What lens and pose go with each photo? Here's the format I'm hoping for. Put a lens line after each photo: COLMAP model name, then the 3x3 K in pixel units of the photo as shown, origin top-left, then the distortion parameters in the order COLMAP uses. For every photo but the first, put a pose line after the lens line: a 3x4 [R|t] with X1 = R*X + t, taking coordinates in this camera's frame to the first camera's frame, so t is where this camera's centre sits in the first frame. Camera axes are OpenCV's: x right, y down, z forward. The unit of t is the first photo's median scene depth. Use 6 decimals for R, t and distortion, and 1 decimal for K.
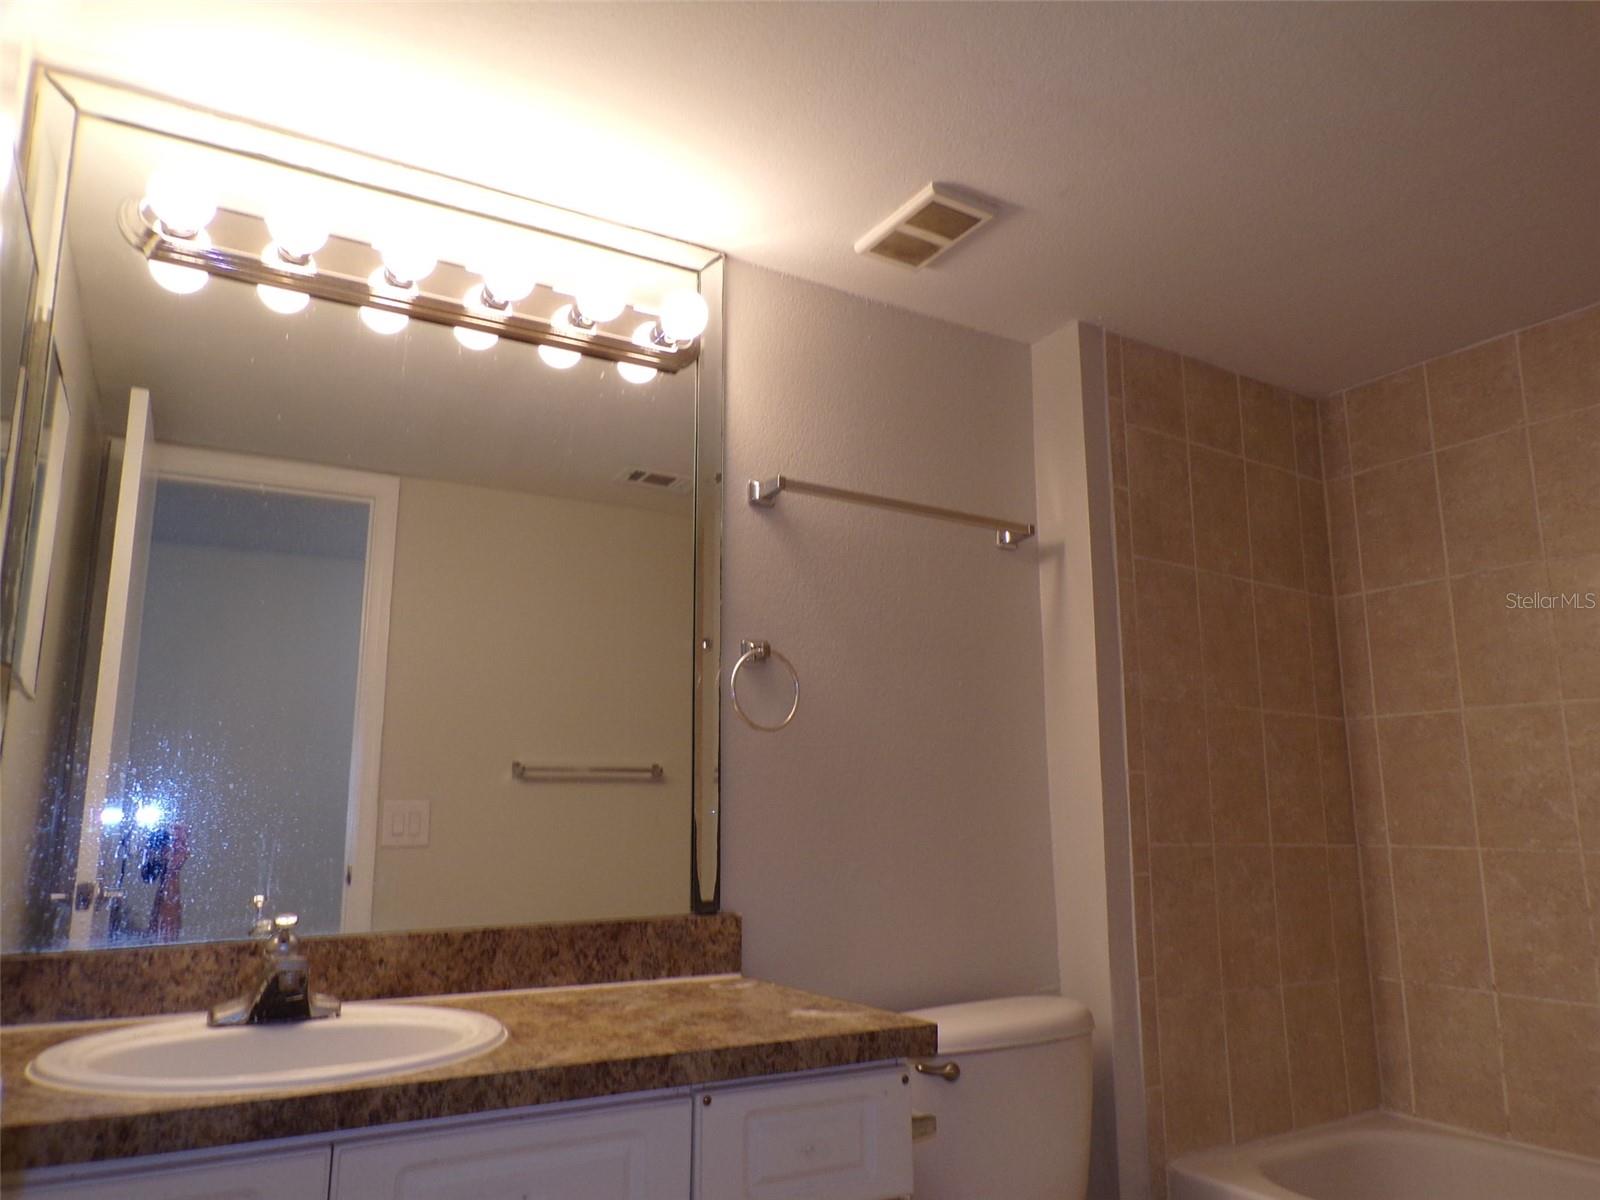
lens RADIAL K [[1089.4, 0, 803.6], [0, 1089.4, 616.0], [0, 0, 1]] dist [-0.006463, 0.002425]
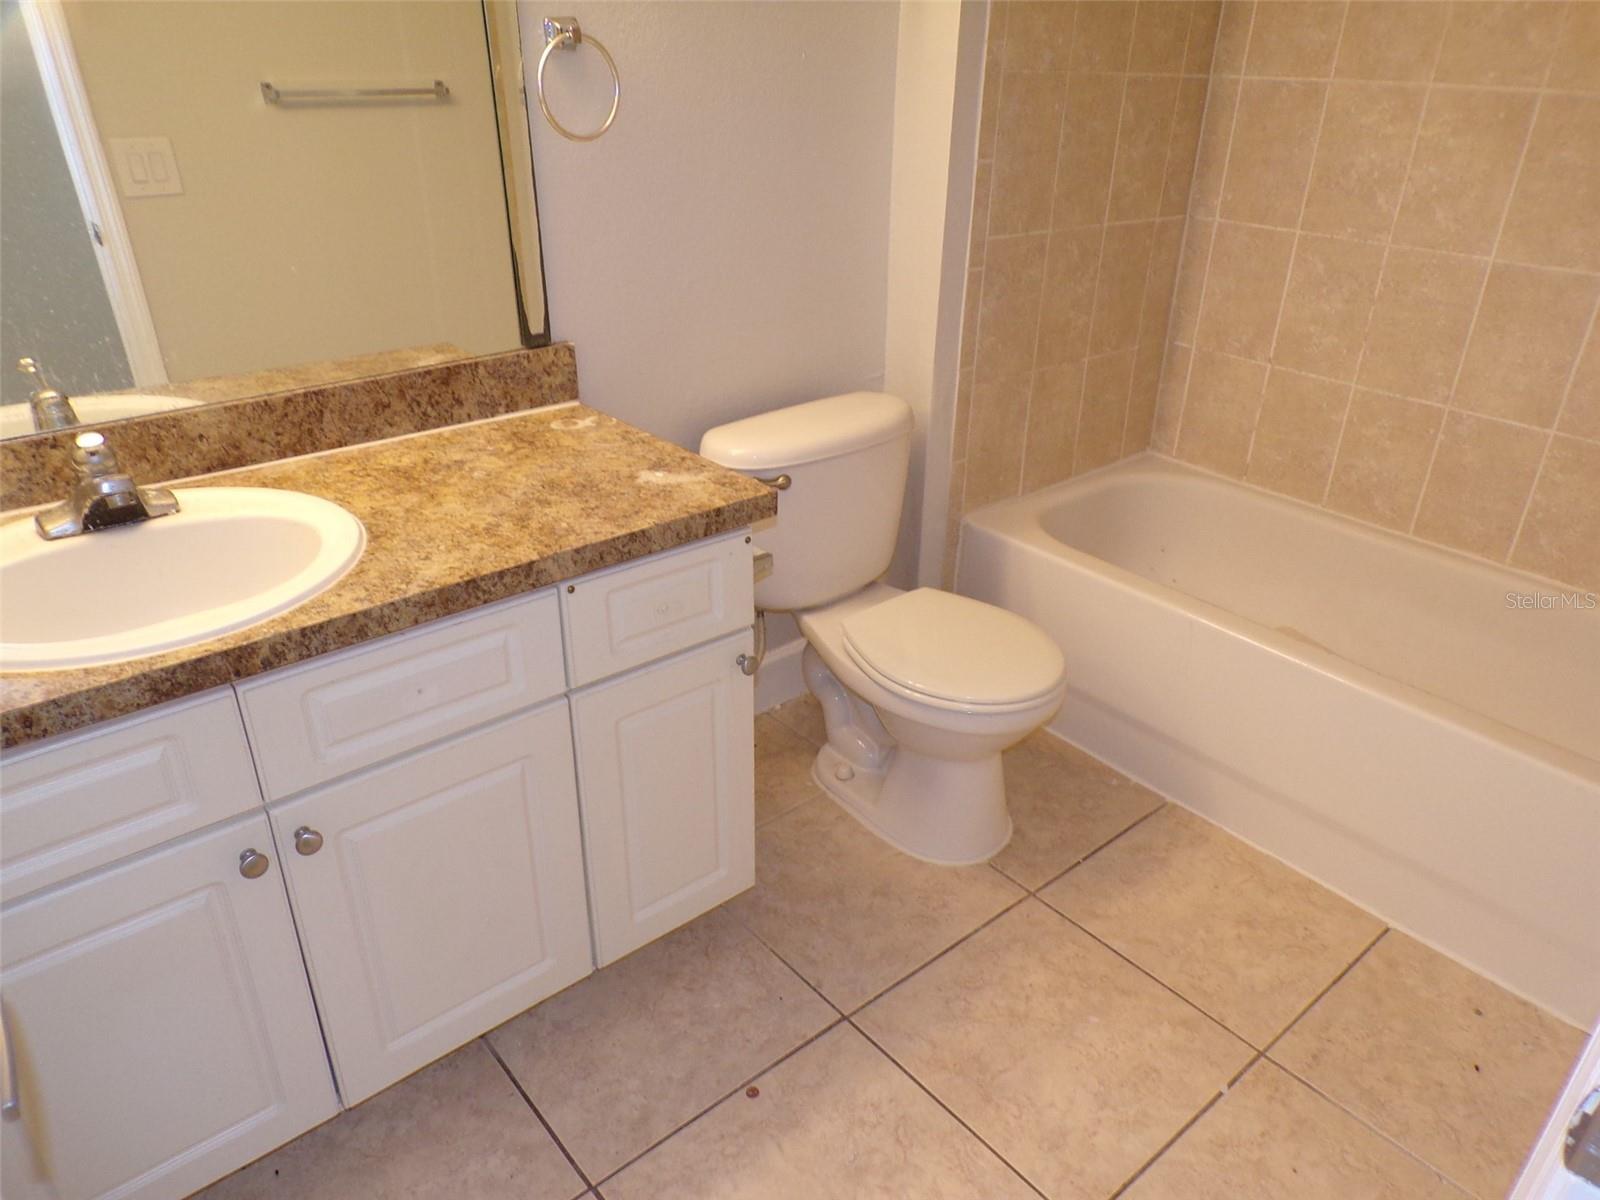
lens RADIAL K [[1102.2, 0, 804.6], [0, 1102.2, 630.6], [0, 0, 1]] dist [-0.005390, 0.030146]
pose [[0.987268, -0.061723, 0.146600, -0.014479], [-0.042434, 0.786045, 0.616711, -0.145233], [-0.153299, -0.615080, 0.773418, 0.051303]]
